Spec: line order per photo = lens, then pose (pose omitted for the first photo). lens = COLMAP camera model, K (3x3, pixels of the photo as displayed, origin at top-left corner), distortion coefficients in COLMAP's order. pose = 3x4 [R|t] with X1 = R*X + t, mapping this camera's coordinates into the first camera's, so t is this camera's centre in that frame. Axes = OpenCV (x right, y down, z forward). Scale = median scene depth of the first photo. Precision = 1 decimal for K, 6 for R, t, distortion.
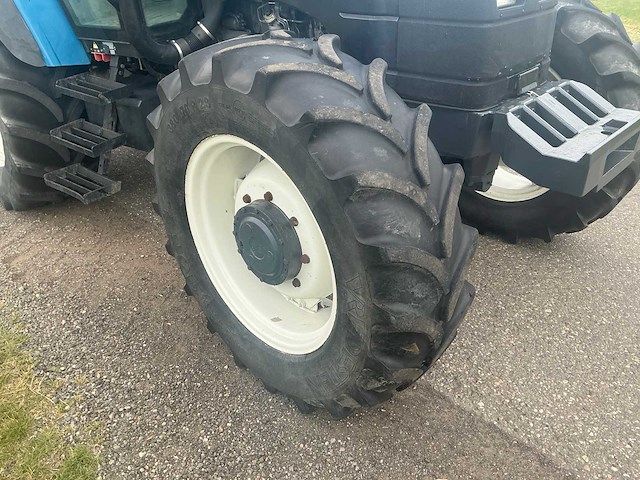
lens RADIAL K [[540.7, 0, 317.5], [0, 540.7, 240.1], [0, 0, 1]] dist [0.105212, -0.195192]
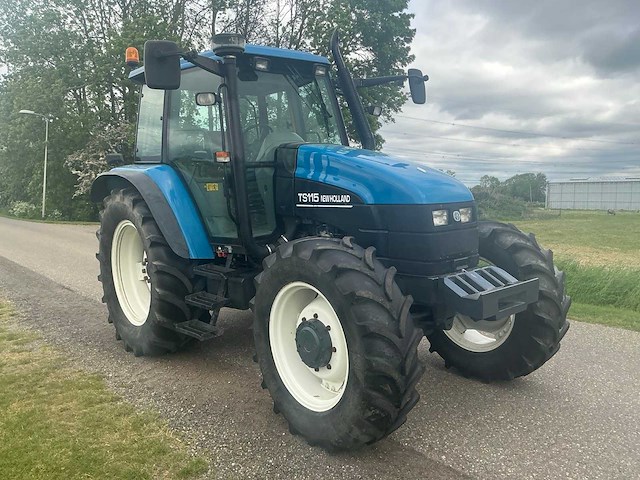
lens RADIAL K [[540.7, 0, 317.5], [0, 540.7, 240.1], [0, 0, 1]] dist [0.105212, -0.195192]
pose [[0.994580, 0.014033, -0.103027, 0.097339], [-0.053116, 0.920382, -0.387396, 0.376923], [0.089388, 0.390768, 0.916139, -0.761023]]
